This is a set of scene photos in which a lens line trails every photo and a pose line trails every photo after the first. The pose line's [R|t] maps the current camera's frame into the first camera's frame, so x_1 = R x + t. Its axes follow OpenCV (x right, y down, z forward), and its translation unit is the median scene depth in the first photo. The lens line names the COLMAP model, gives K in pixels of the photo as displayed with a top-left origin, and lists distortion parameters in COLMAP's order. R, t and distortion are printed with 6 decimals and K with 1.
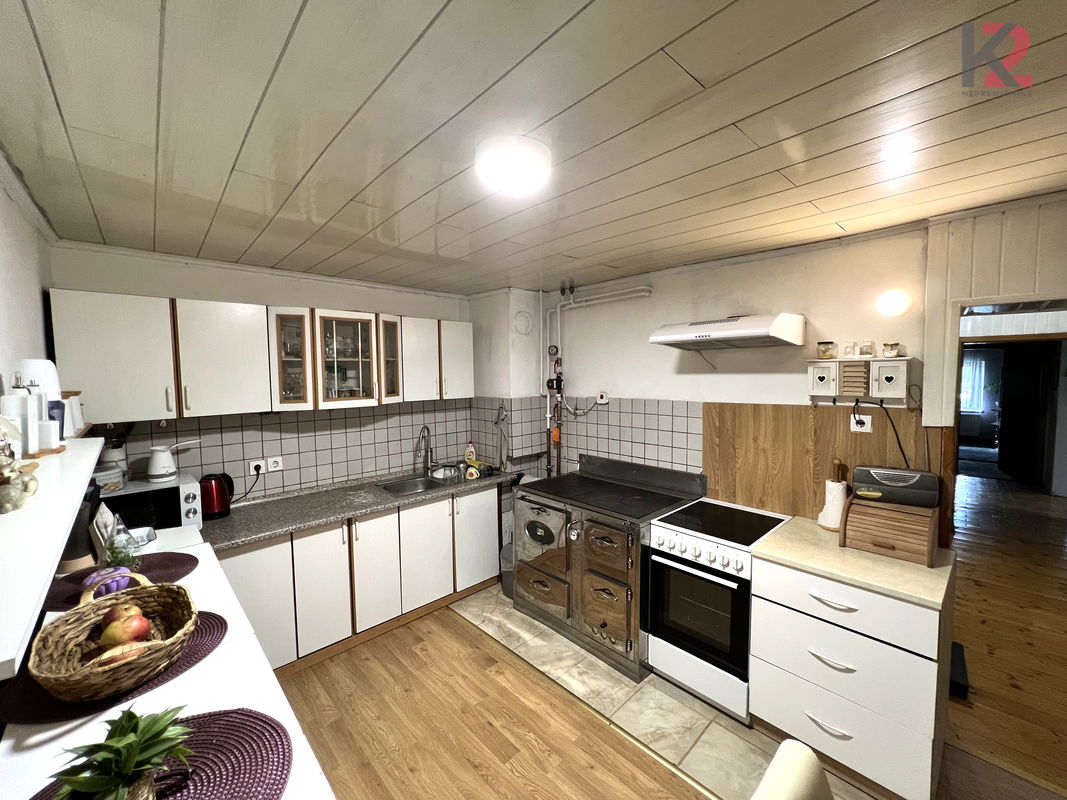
lens RADIAL K [[428.2, 0, 535.5], [0, 428.2, 396.7], [0, 0, 1]] dist [-0.000426, -0.000465]
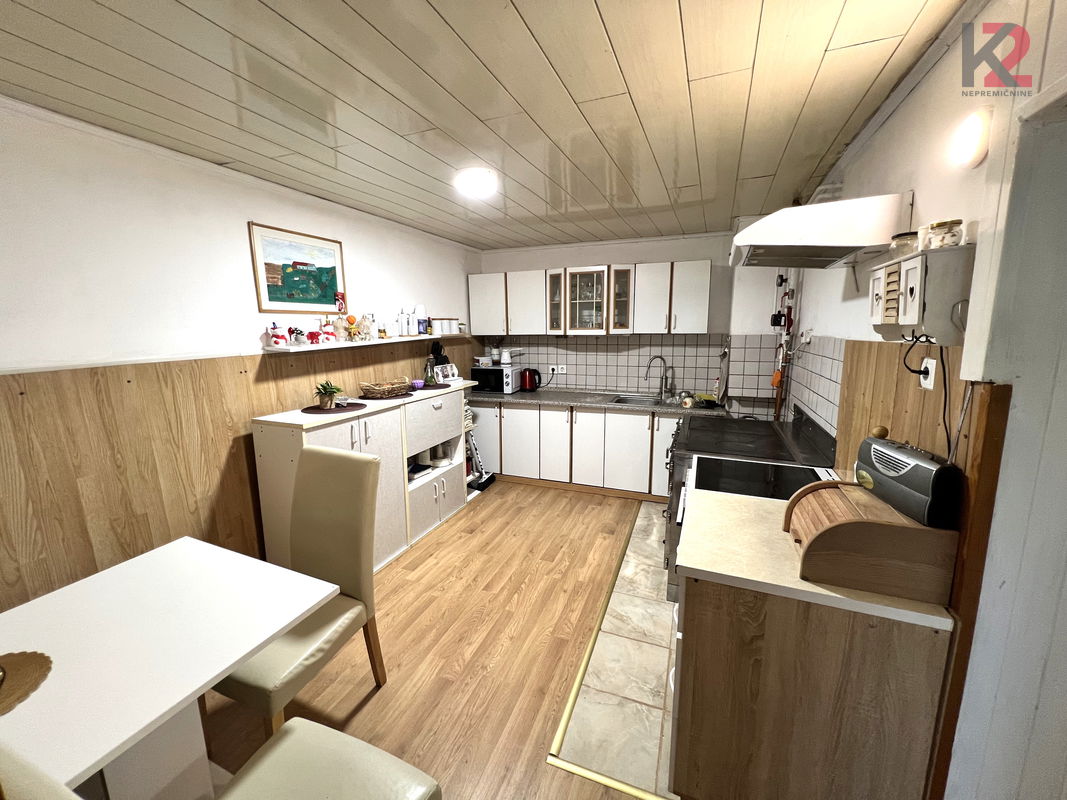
lens RADIAL K [[428.2, 0, 531.8], [0, 428.2, 397.5], [0, 0, 1]] dist [-0.000426, -0.000465]
pose [[0.419199, 0.156504, -0.894303, 0.825367], [-0.049980, 0.987515, 0.149389, 0.027805], [0.906517, -0.017926, 0.421788, 0.219423]]
